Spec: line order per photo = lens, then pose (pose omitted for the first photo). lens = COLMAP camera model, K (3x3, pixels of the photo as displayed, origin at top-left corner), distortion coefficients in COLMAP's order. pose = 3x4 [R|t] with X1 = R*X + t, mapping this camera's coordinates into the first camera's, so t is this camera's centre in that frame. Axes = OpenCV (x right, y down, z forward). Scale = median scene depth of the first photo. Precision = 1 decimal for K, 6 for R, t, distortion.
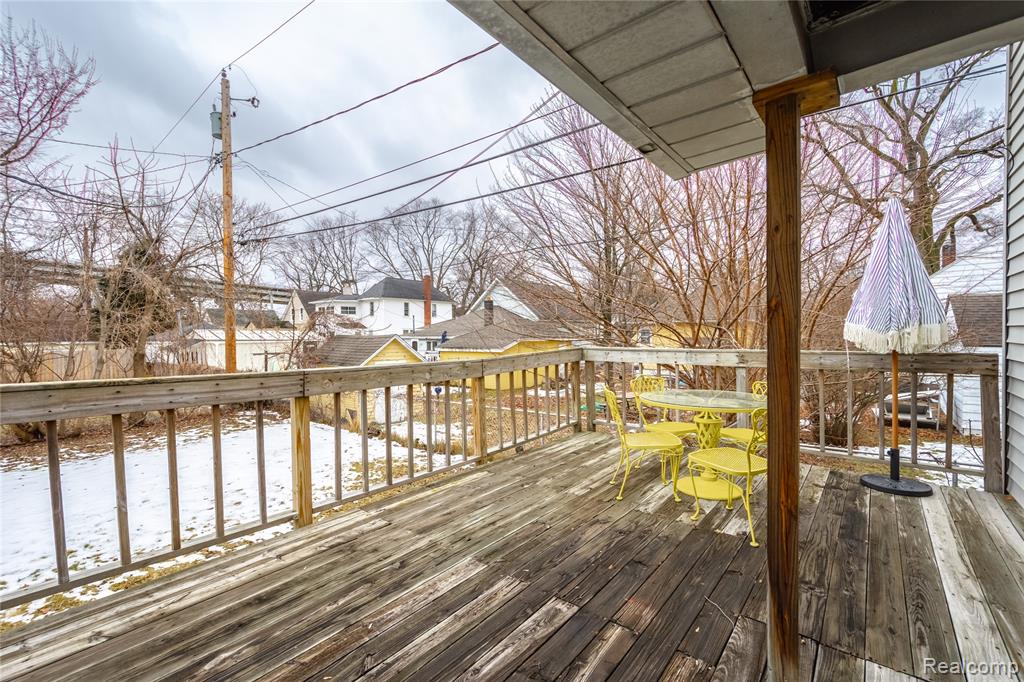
lens RADIAL K [[449.8, 0, 512.6], [0, 449.8, 339.8], [0, 0, 1]] dist [0.014422, -0.002542]
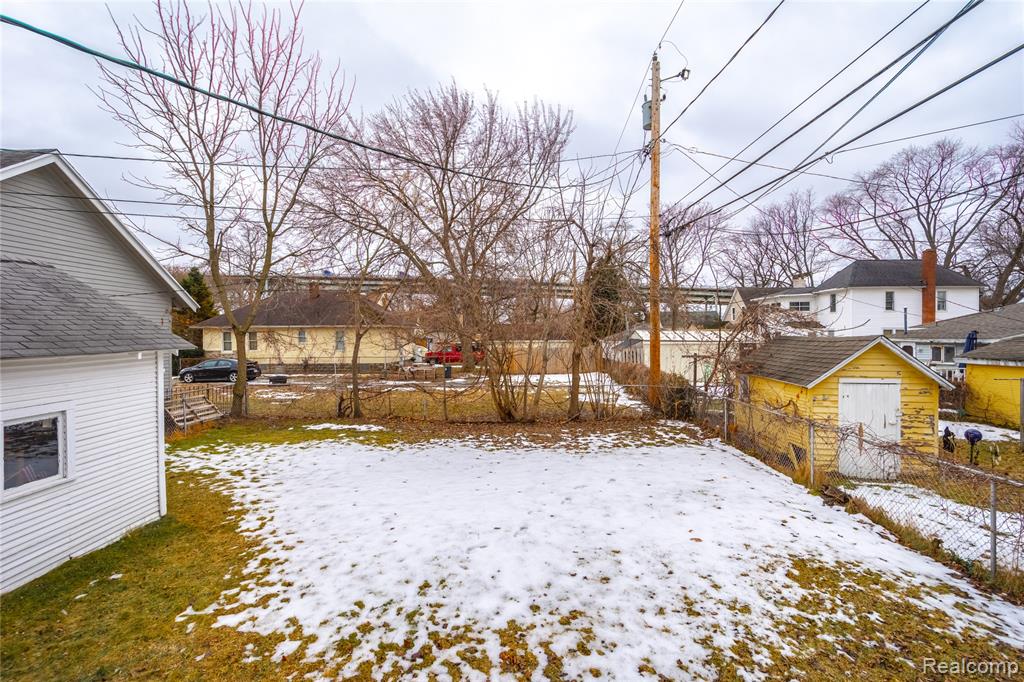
lens RADIAL K [[449.8, 0, 513.1], [0, 449.8, 339.3], [0, 0, 1]] dist [0.014422, -0.002542]
pose [[0.608706, 0.010224, -0.793330, -0.024641], [-0.012952, 0.999912, 0.002949, -0.000643], [0.793290, 0.008480, 0.608784, 0.076321]]
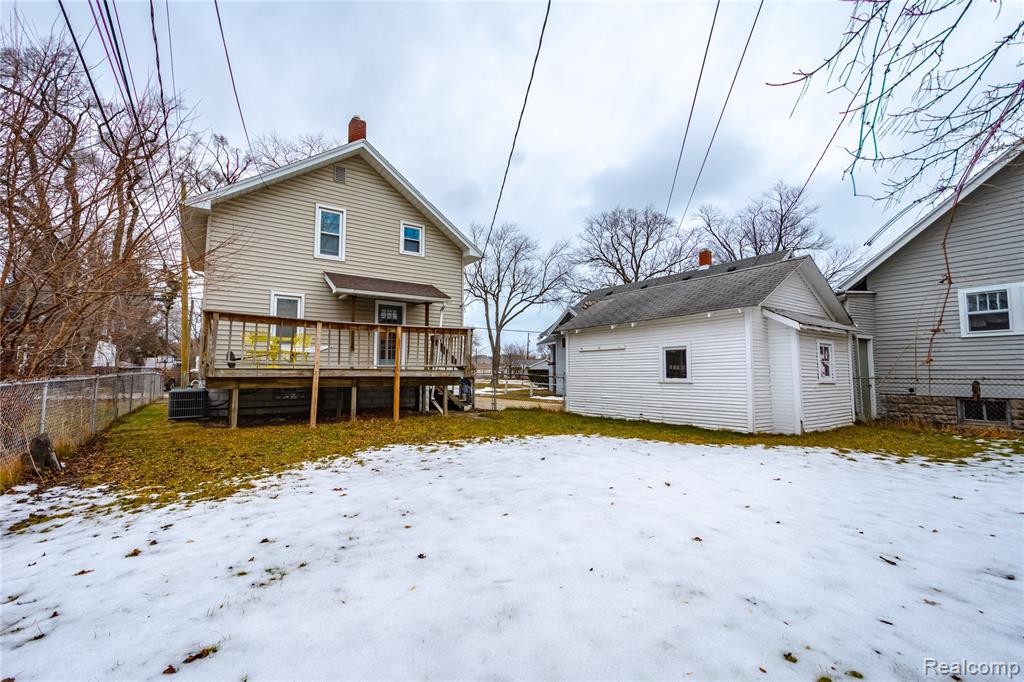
lens RADIAL K [[449.8, 0, 513.5], [0, 449.8, 340.8], [0, 0, 1]] dist [0.014422, -0.002542]
pose [[-0.951600, 0.021571, 0.306580, -0.178346], [0.003285, 0.998191, -0.060035, 0.030973], [-0.307320, -0.056122, -0.949950, 0.305399]]
